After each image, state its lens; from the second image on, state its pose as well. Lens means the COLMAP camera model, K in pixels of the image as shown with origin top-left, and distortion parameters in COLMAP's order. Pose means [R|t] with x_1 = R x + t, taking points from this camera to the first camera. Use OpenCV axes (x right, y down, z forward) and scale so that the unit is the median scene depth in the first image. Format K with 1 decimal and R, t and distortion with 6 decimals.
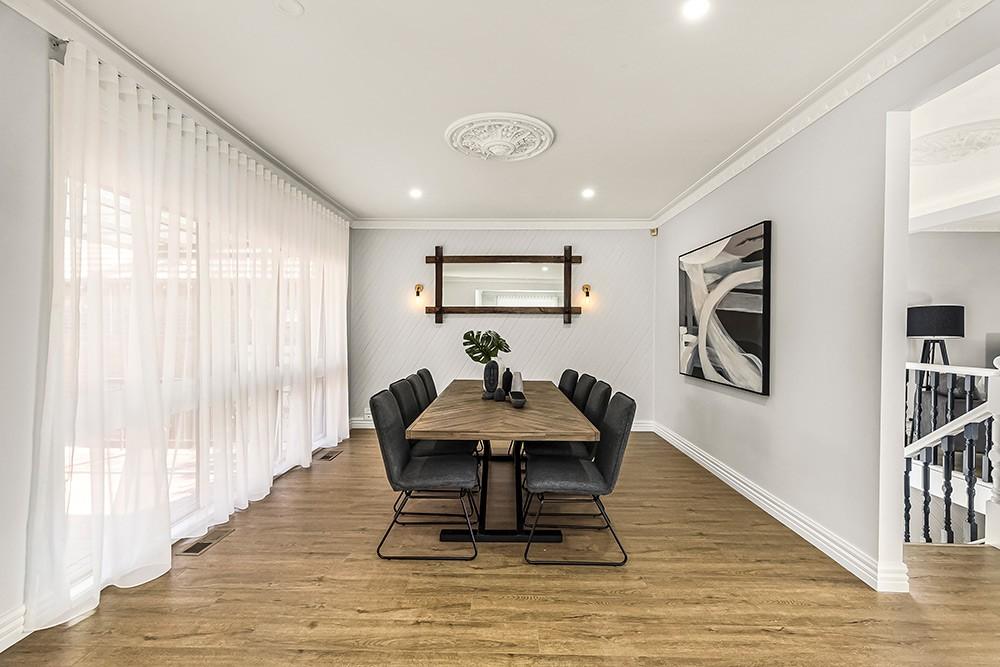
lens RADIAL K [[452.0, 0, 497.8], [0, 452.0, 332.6], [0, 0, 1]] dist [0.005527, 0.000802]
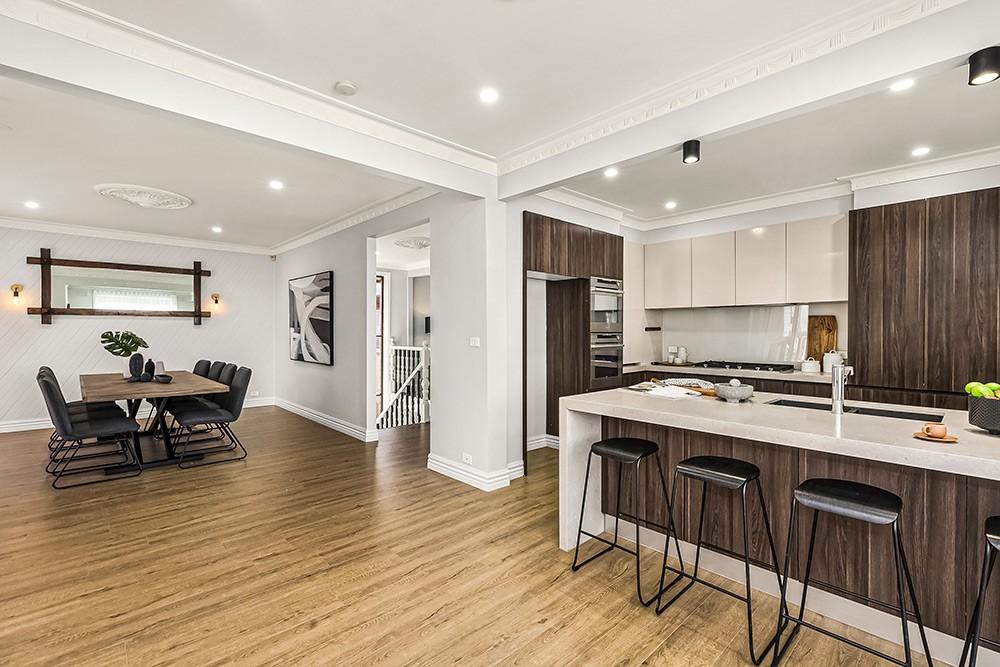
lens RADIAL K [[452.0, 0, 501.7], [0, 452.0, 334.3], [0, 0, 1]] dist [0.005527, 0.000802]
pose [[0.719612, -0.009321, 0.694314, -0.148848], [0.005813, 0.999956, 0.007399, 0.001333], [-0.694352, -0.001289, 0.719634, -0.639602]]
